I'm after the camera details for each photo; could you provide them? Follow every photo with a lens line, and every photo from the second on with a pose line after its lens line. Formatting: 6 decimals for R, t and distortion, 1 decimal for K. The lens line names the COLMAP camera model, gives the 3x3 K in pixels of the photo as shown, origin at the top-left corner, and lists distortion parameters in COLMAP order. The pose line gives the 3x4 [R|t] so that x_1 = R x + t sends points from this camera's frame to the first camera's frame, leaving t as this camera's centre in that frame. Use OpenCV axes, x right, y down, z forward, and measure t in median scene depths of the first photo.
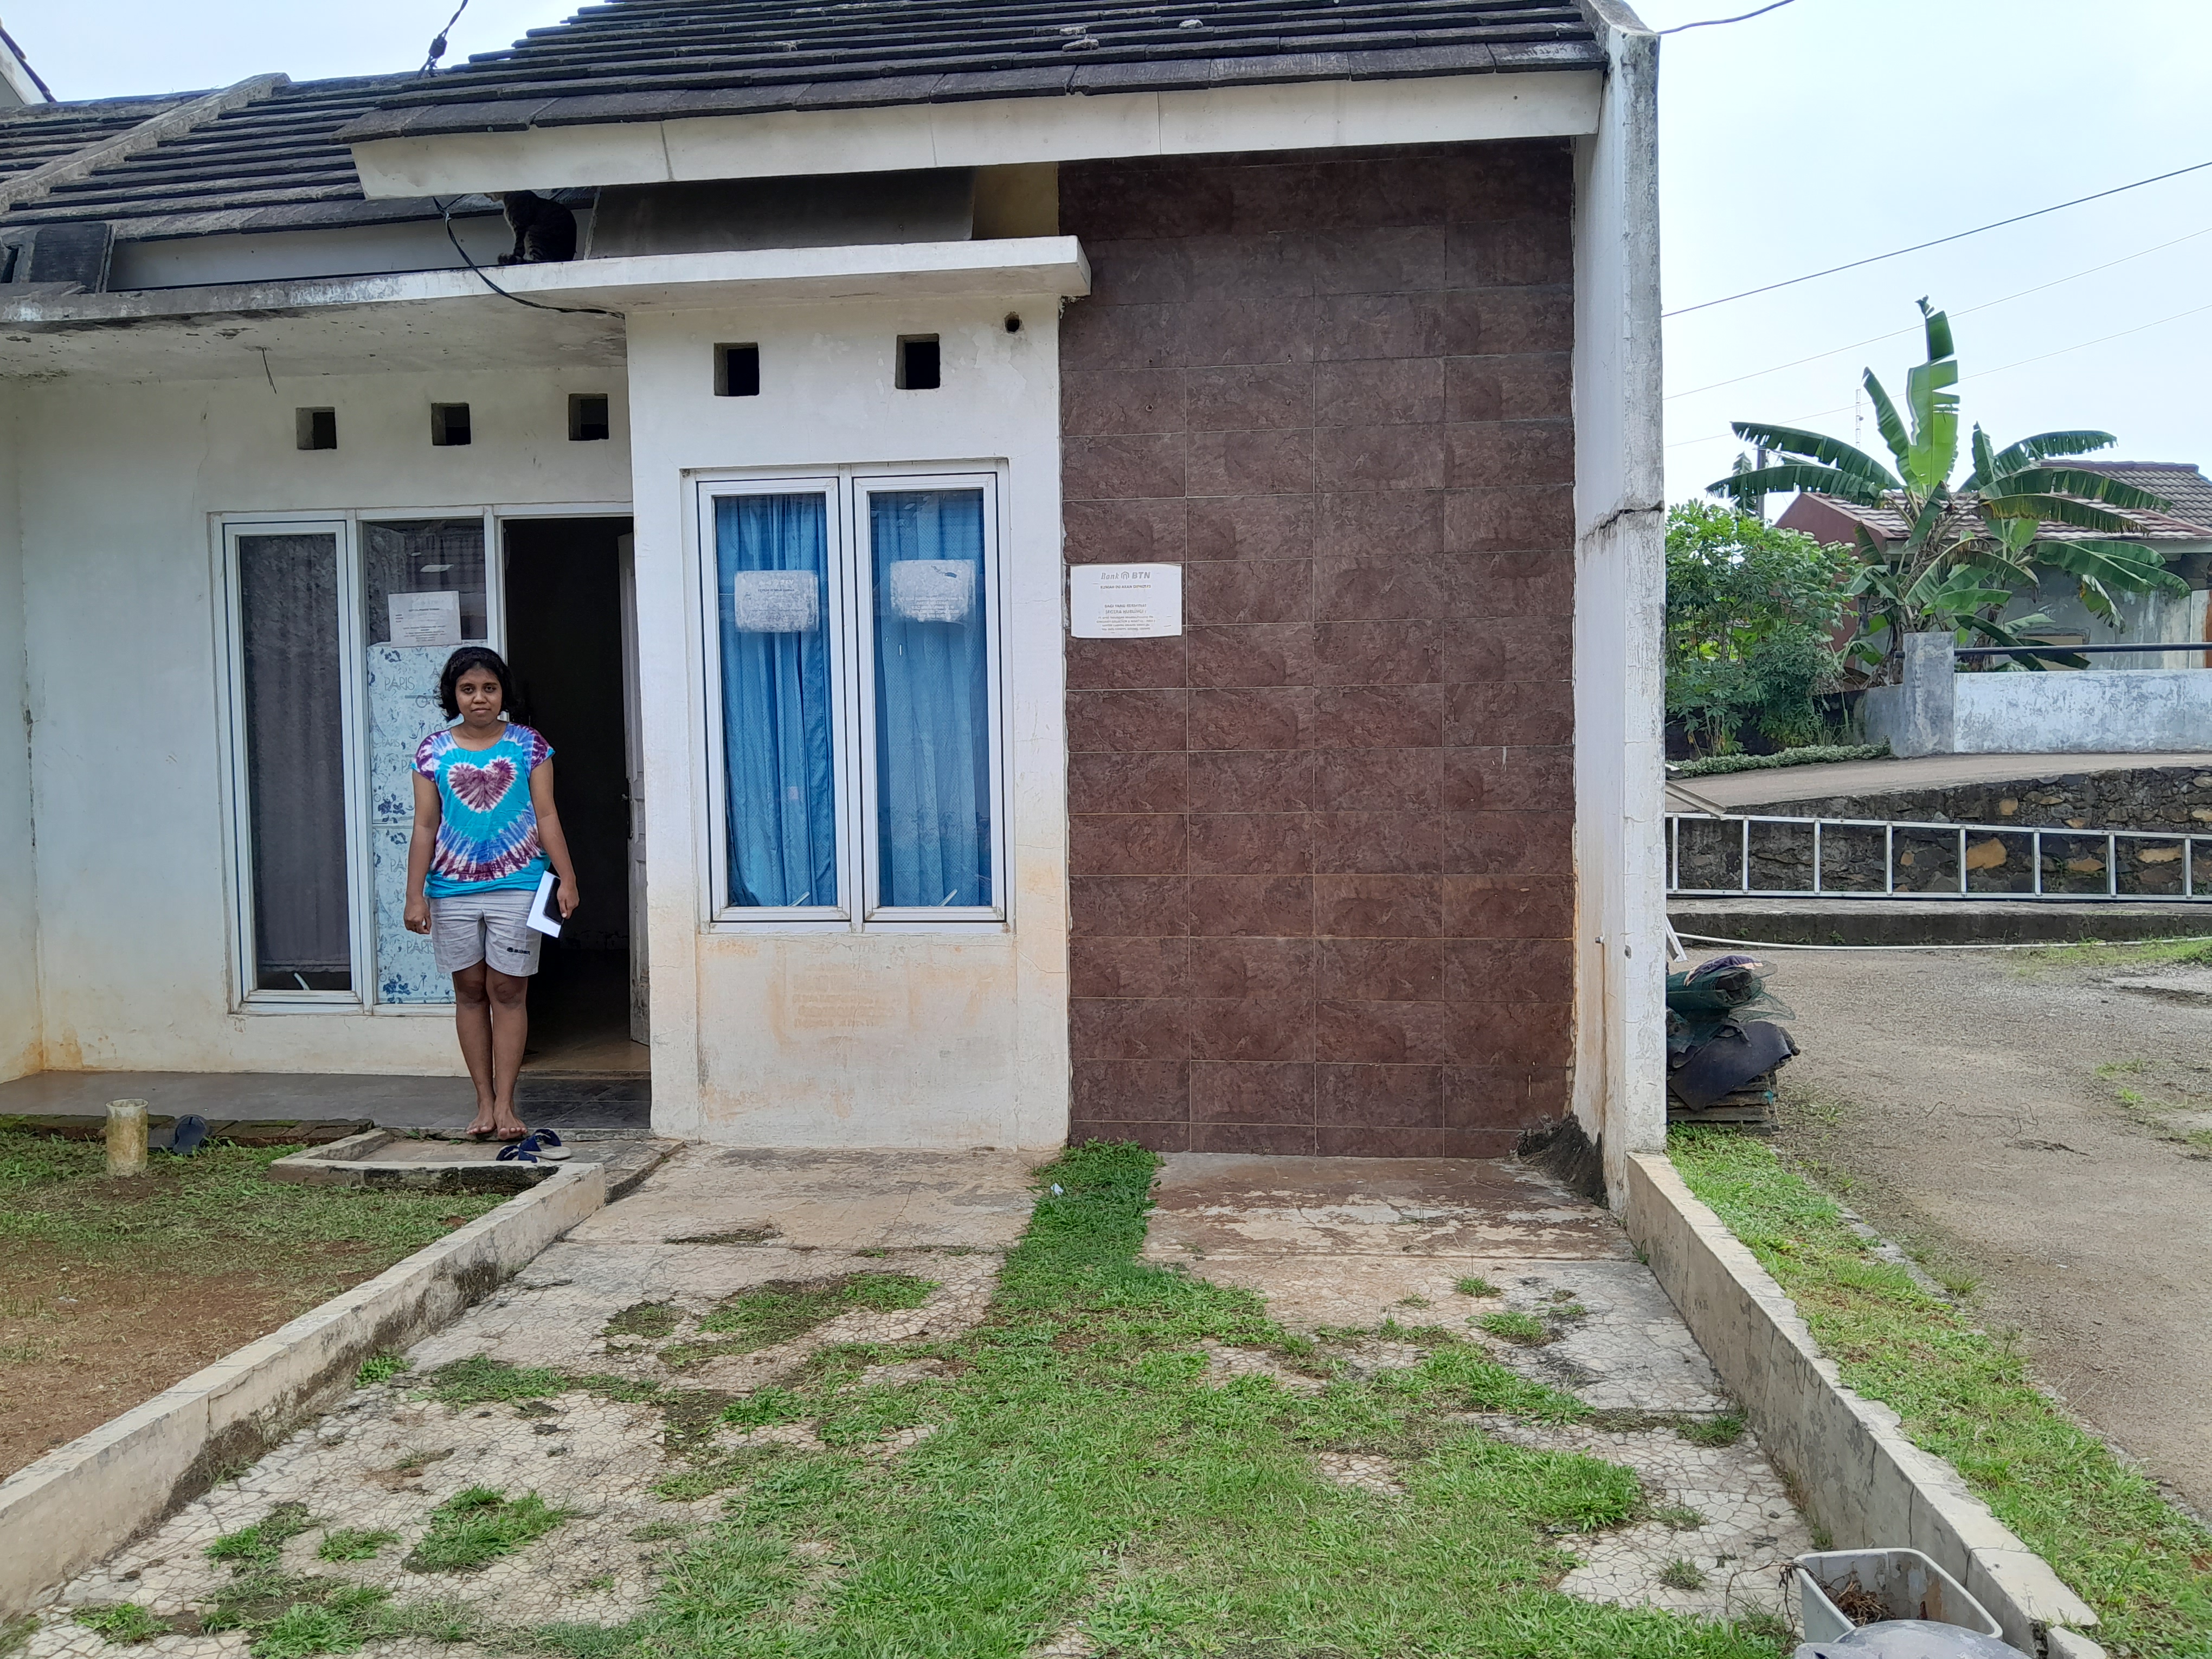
lens RADIAL K [[1736.3, 0, 1087.5], [0, 1736.3, 839.9], [0, 0, 1]] dist [0.071783, -0.130280]
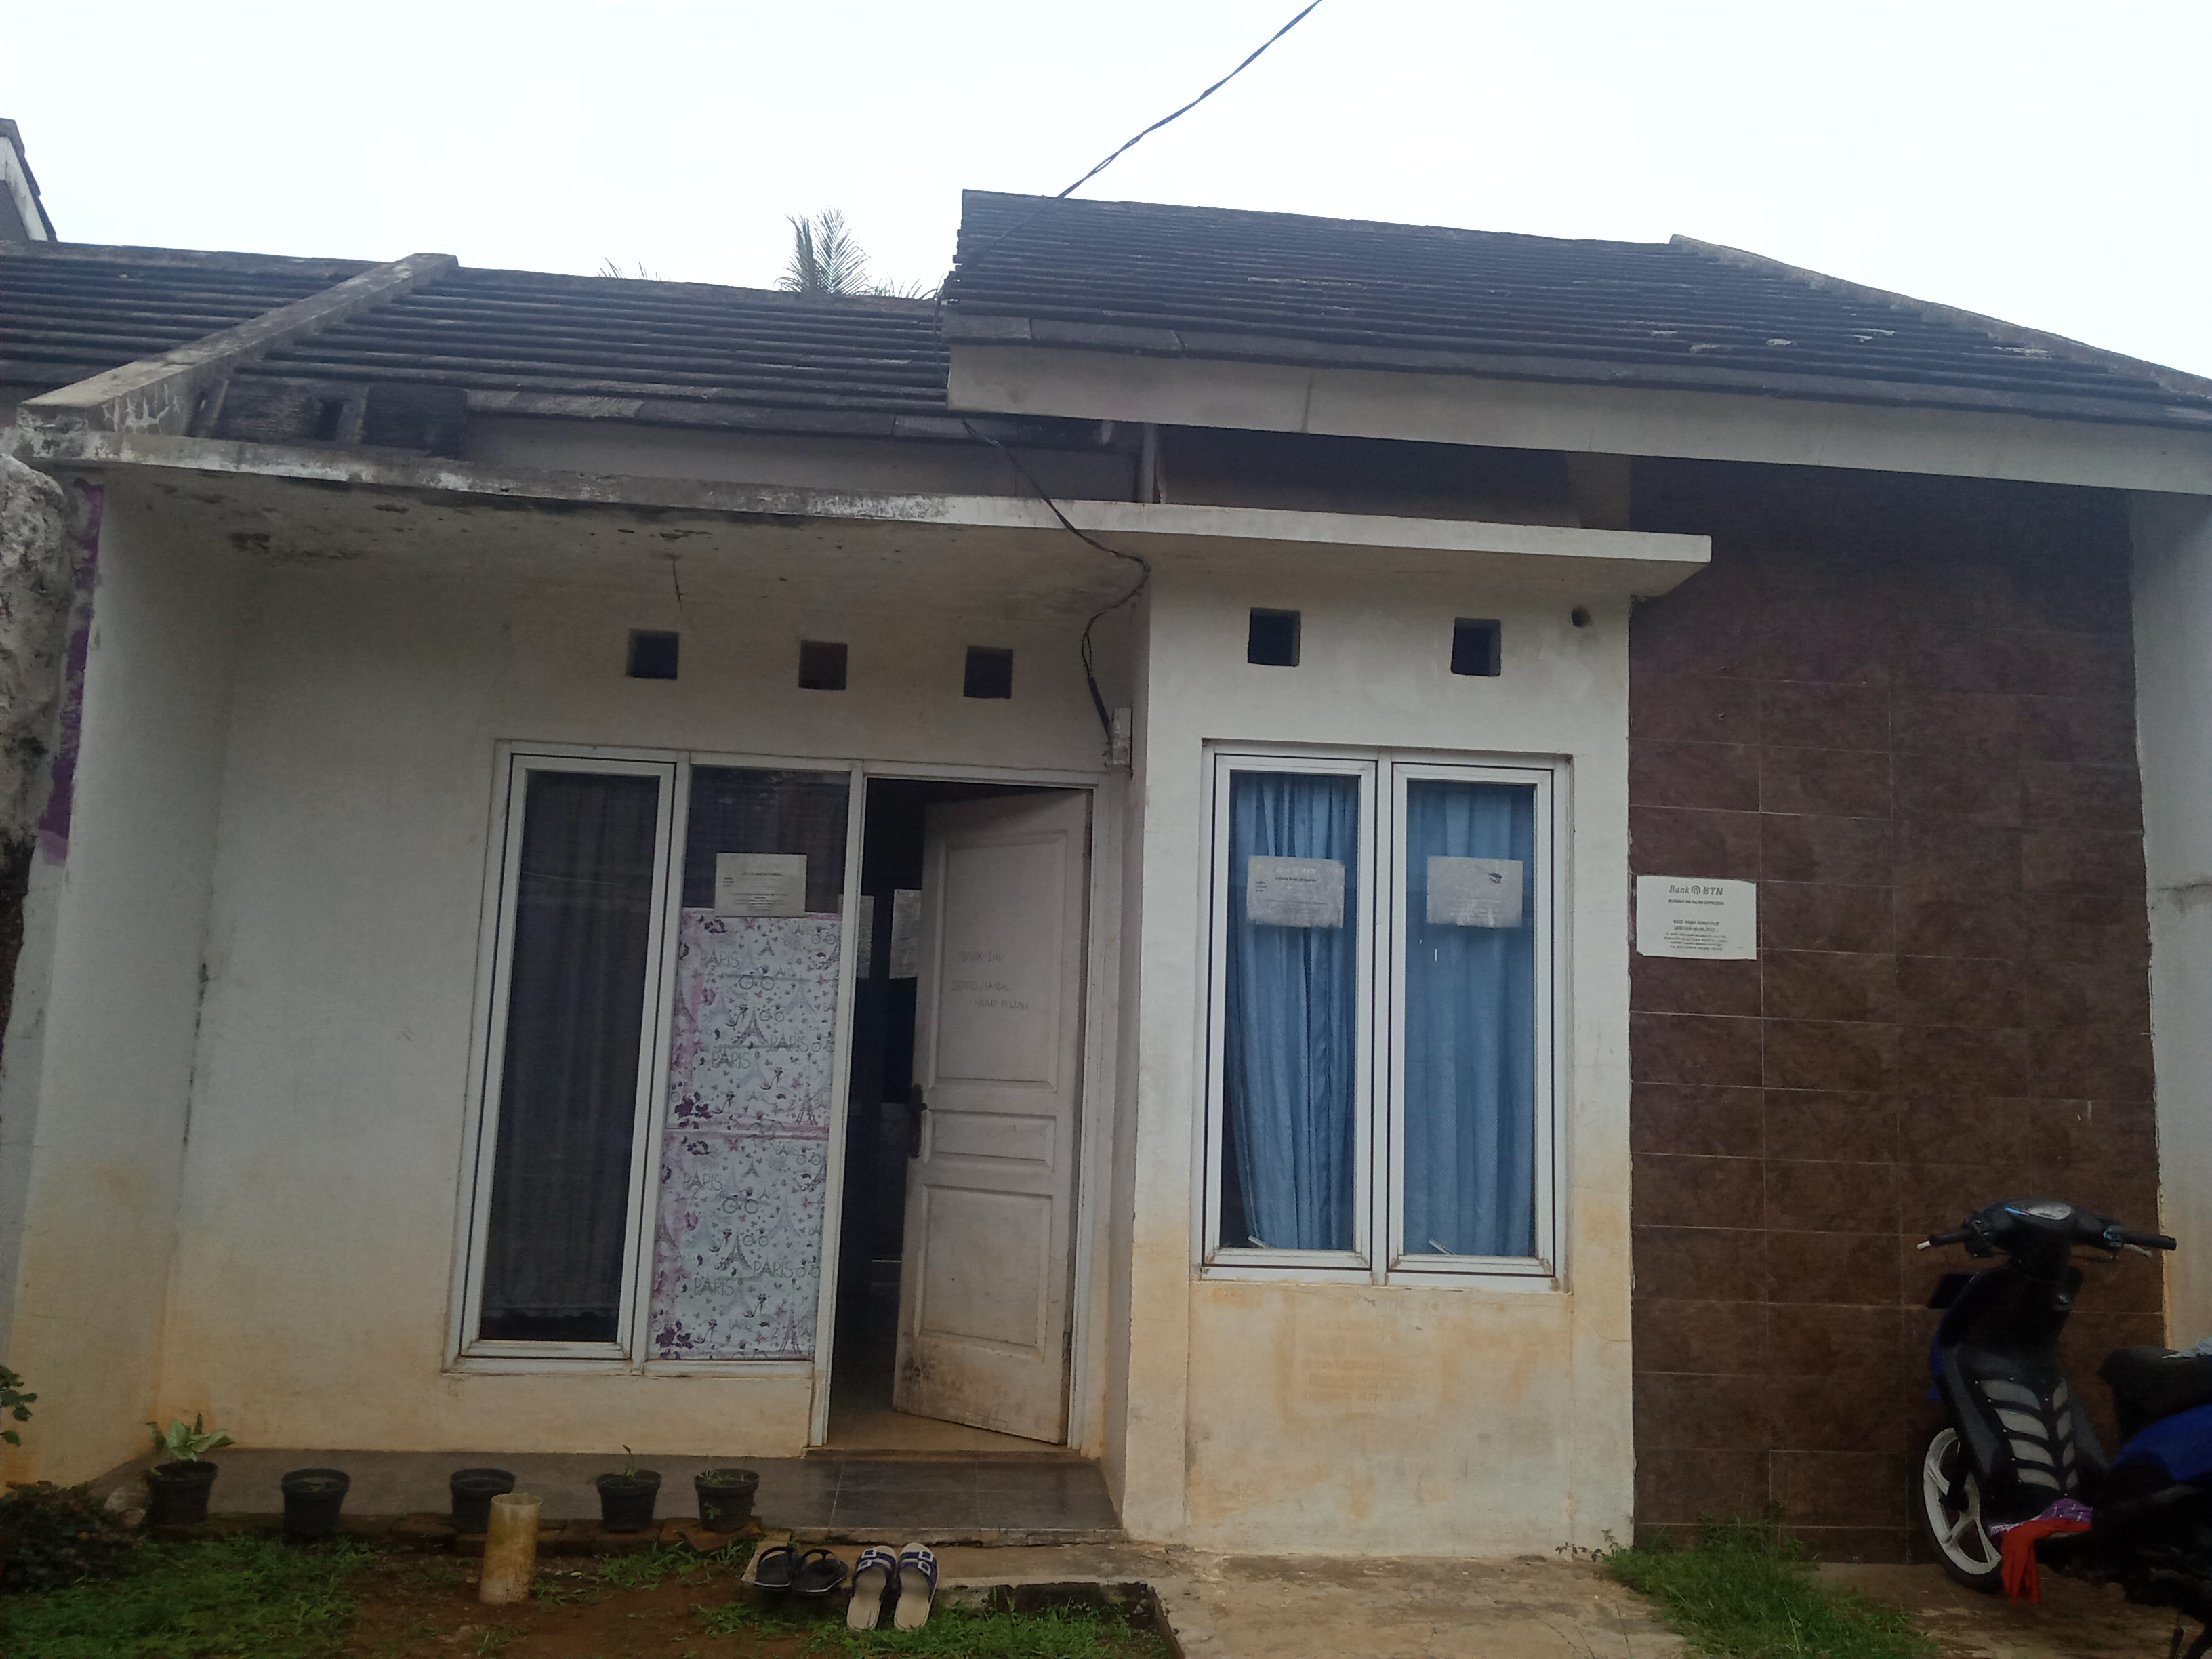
lens RADIAL K [[1840.1, 0, 1113.3], [0, 1840.1, 808.6], [0, 0, 1]] dist [0.068788, -0.107513]
pose [[0.974694, 0.078969, 0.209132, -0.484544], [-0.036402, 0.979108, -0.200058, 0.011594], [-0.220561, 0.187383, 0.957205, 0.127699]]
